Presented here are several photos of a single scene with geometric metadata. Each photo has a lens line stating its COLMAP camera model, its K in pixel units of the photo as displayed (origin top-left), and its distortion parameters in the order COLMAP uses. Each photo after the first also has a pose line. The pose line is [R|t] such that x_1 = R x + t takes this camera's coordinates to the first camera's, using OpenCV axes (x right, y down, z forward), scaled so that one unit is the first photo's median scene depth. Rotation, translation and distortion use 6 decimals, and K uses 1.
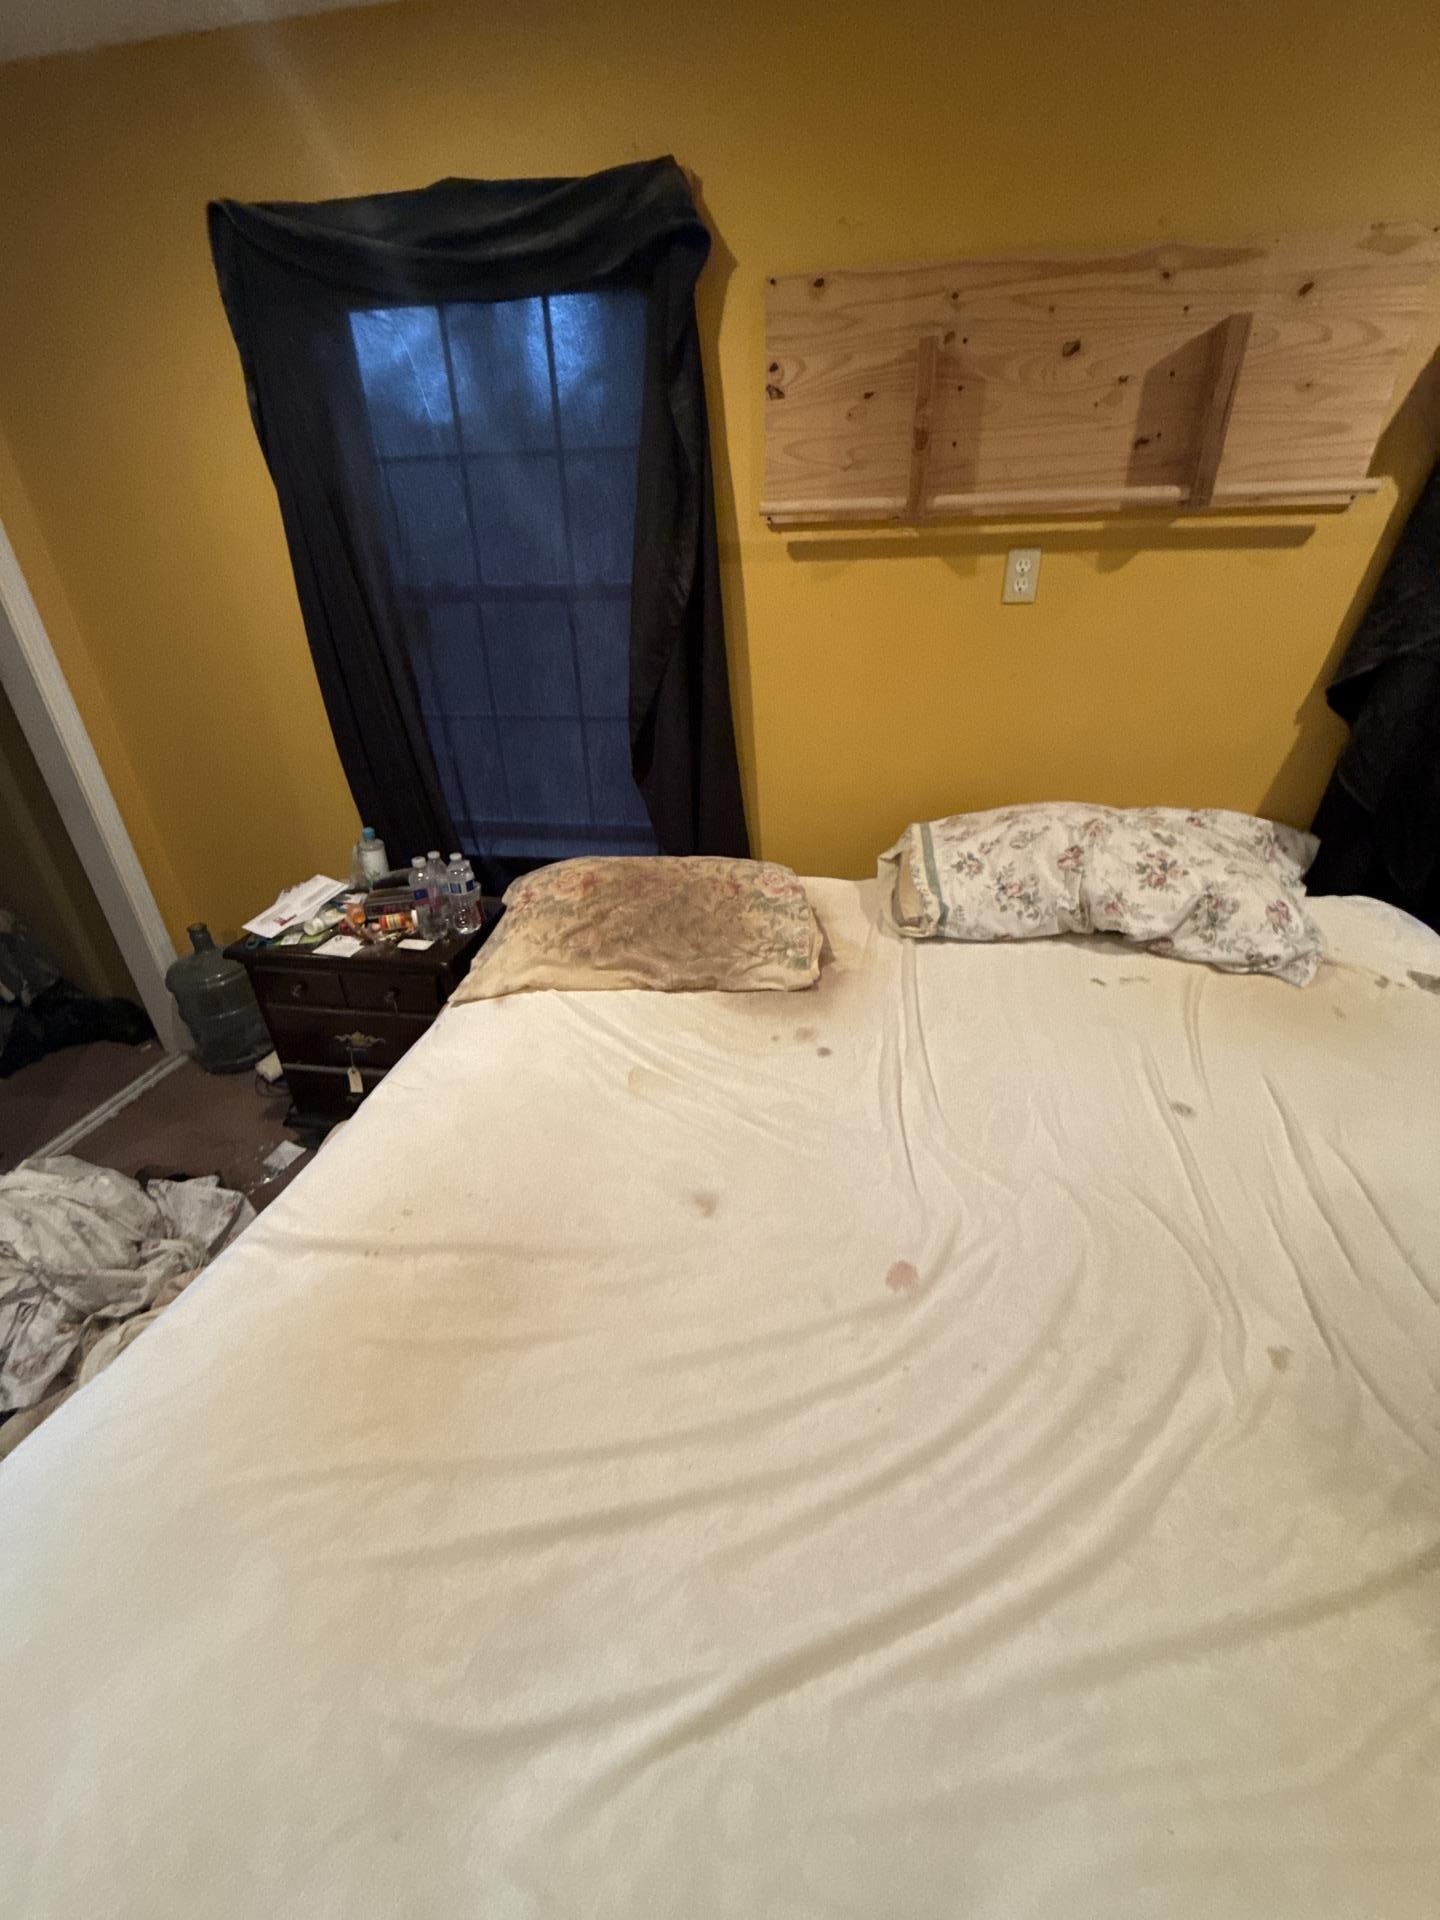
lens RADIAL K [[773.9, 0, 719.7], [0, 773.9, 962.8], [0, 0, 1]] dist [0.000521, -0.000204]
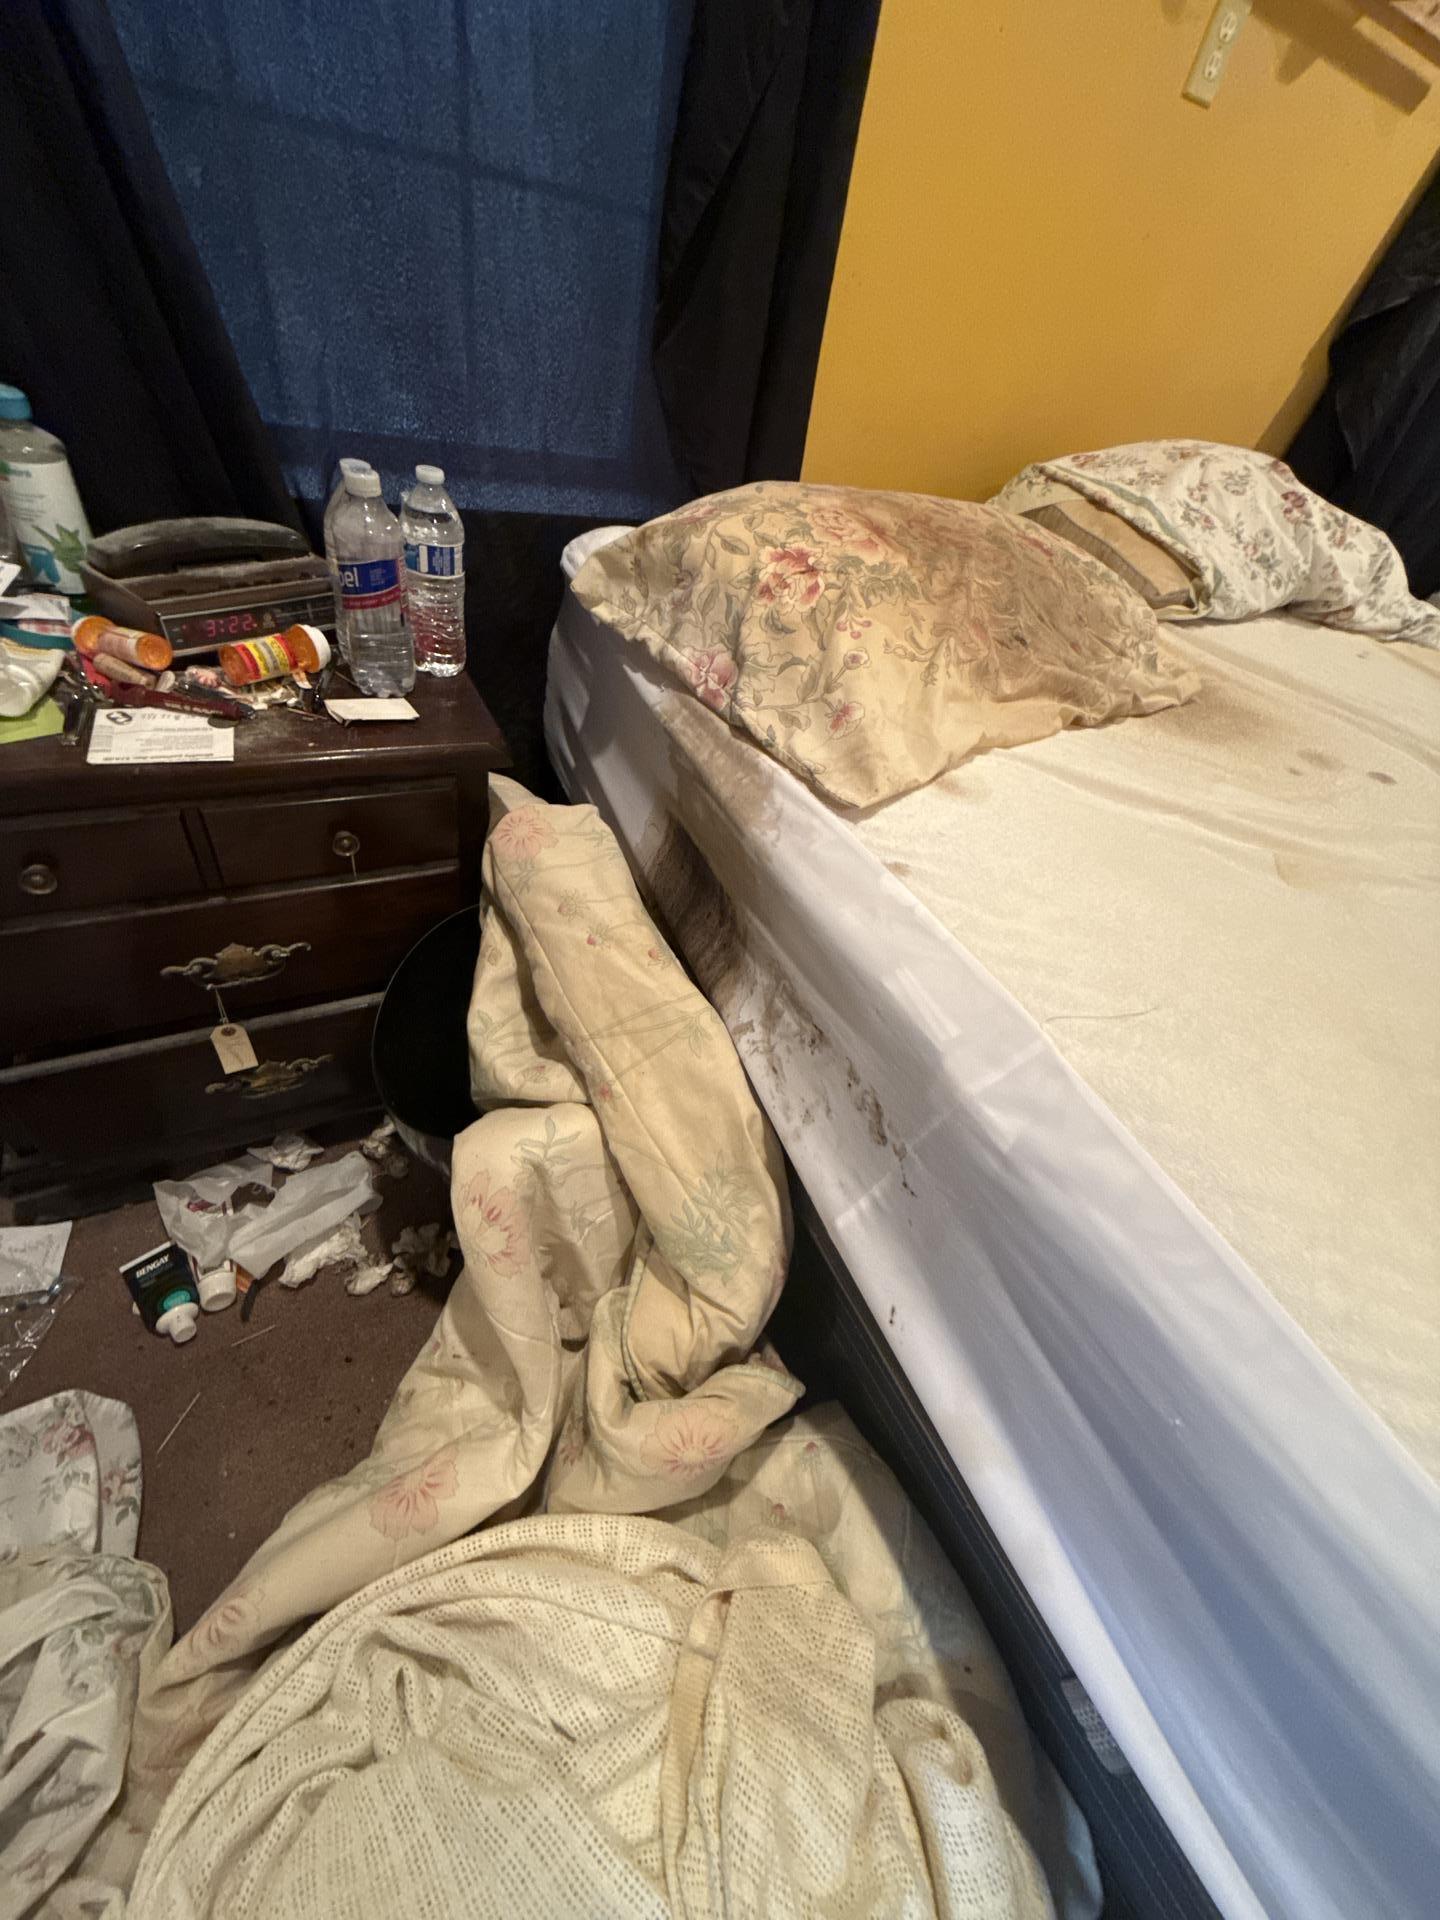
lens RADIAL K [[773.9, 0, 718.9], [0, 773.9, 957.7], [0, 0, 1]] dist [0.000521, -0.000204]
pose [[0.786913, -0.280047, 0.549855, -0.628028], [0.100581, 0.937379, 0.333473, -0.022119], [-0.608811, -0.207109, 0.765804, 0.649294]]
